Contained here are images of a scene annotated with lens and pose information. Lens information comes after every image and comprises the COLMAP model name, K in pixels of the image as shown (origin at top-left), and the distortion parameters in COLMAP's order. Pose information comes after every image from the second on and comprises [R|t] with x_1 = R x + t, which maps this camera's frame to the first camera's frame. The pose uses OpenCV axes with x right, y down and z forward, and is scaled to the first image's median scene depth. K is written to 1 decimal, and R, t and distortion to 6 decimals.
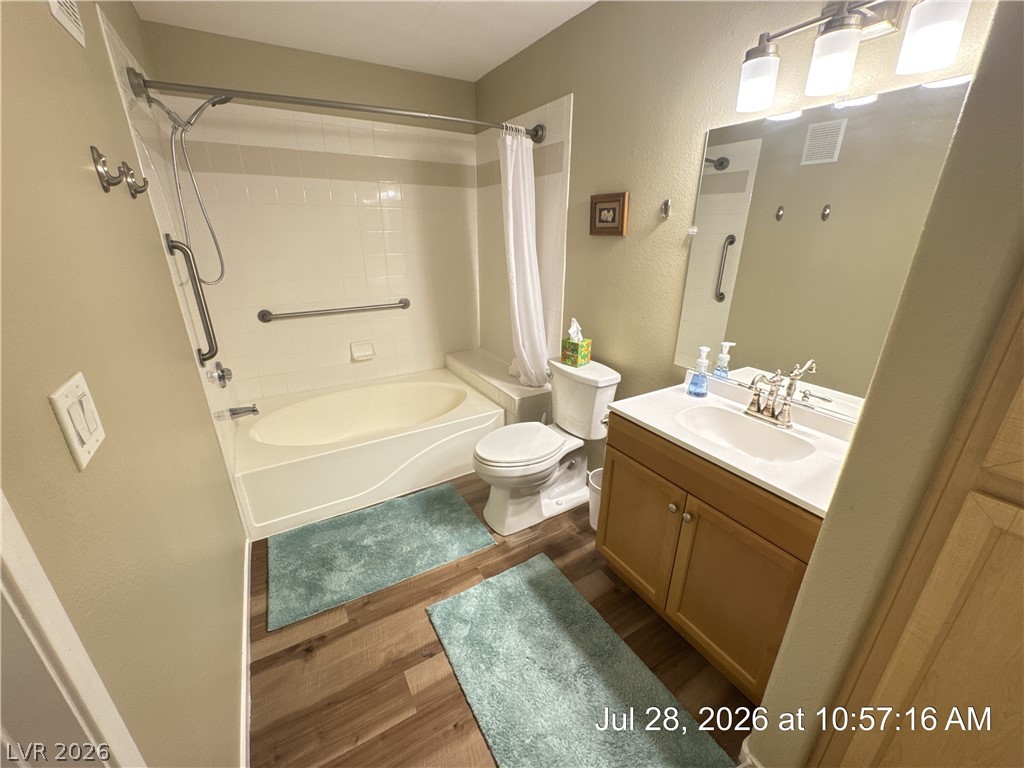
lens RADIAL K [[410.1, 0, 513.3], [0, 410.1, 384.0], [0, 0, 1]] dist [-0.003136, 0.000155]
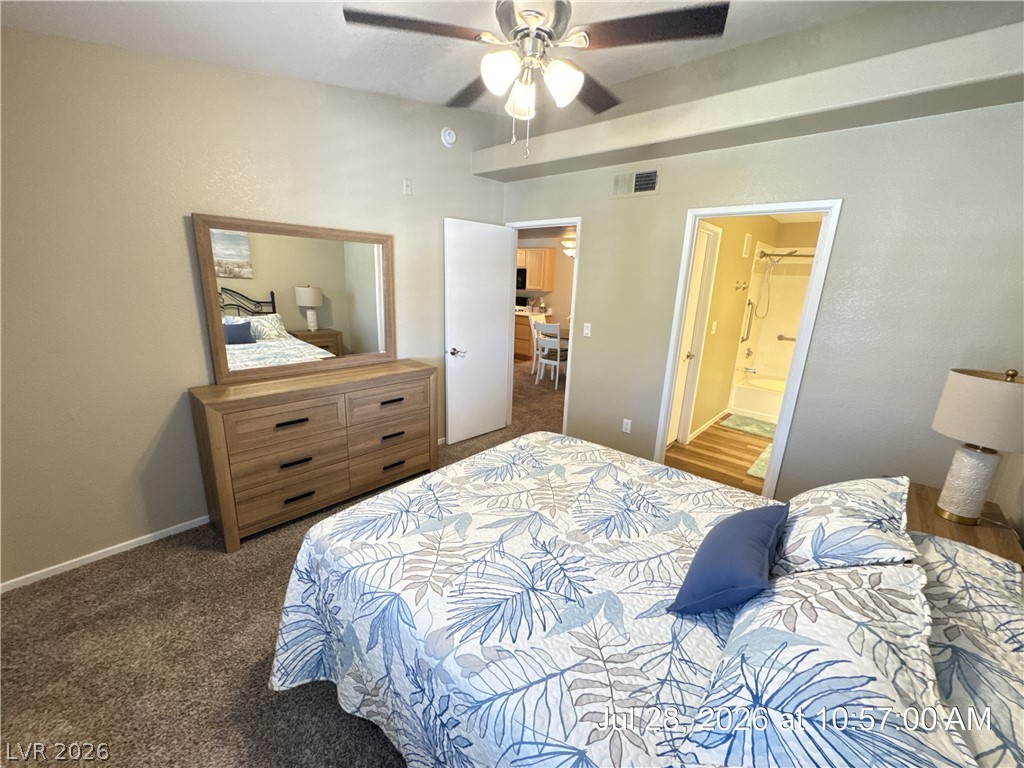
lens RADIAL K [[410.1, 0, 513.3], [0, 410.1, 384.0], [0, 0, 1]] dist [-0.003136, 0.000155]
pose [[0.297783, 0.250208, -0.921261, 1.392343], [-0.374863, 0.918173, 0.128201, 0.422773], [0.877954, 0.307170, 0.367210, -1.292381]]
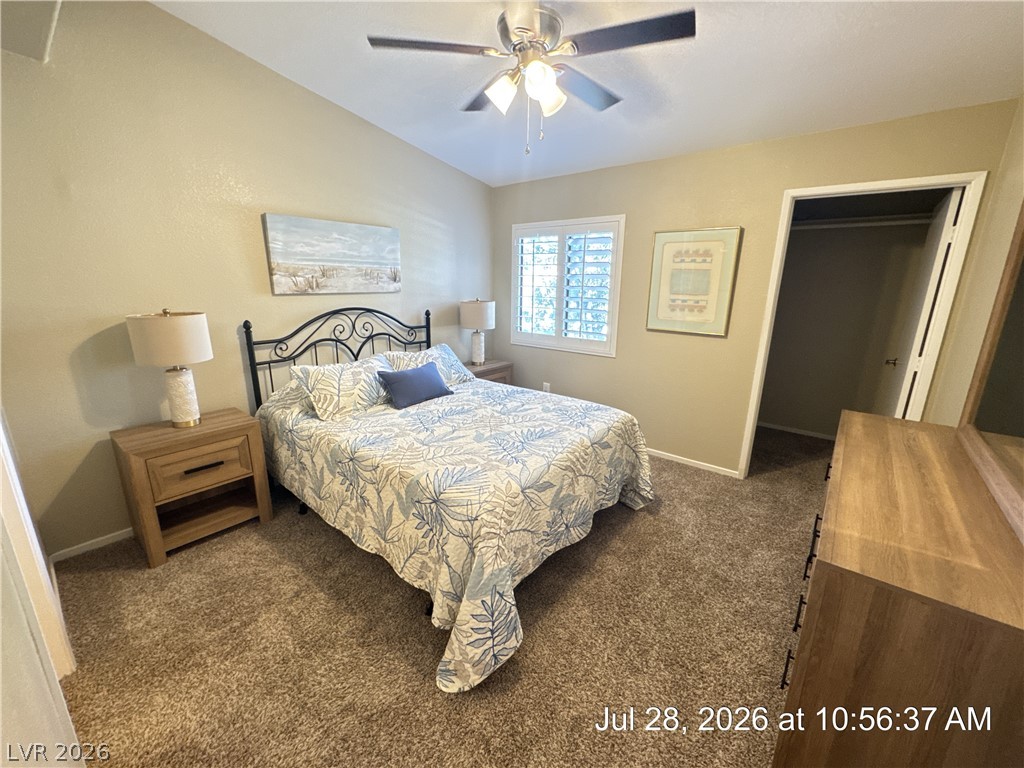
lens RADIAL K [[410.1, 0, 513.3], [0, 410.1, 384.0], [0, 0, 1]] dist [-0.003136, 0.000155]
pose [[-0.344727, -0.241492, 0.907108, -0.508561], [0.318758, 0.878807, 0.355094, 0.211374], [-0.882925, 0.411558, -0.225971, -0.622642]]
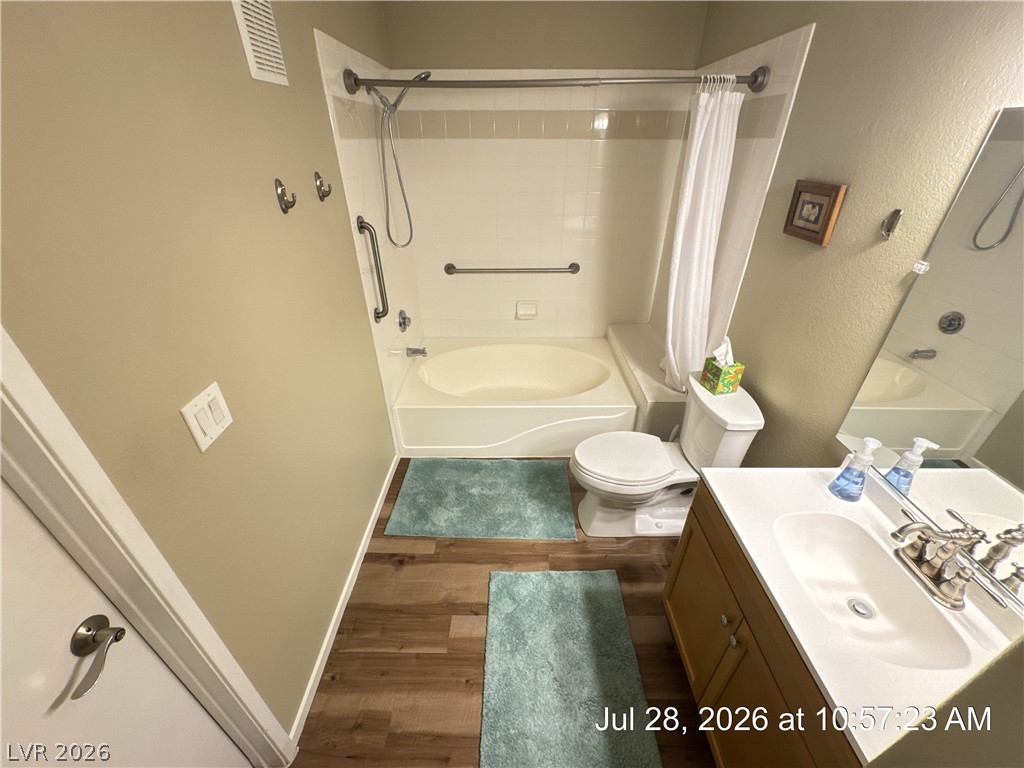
lens RADIAL K [[410.1, 0, 513.3], [0, 410.1, 384.0], [0, 0, 1]] dist [-0.003136, 0.000155]
pose [[0.856834, 0.260293, -0.445066, 0.189415], [-0.178113, 0.959500, 0.218256, -0.191630], [0.483851, -0.107738, 0.868493, 0.080847]]
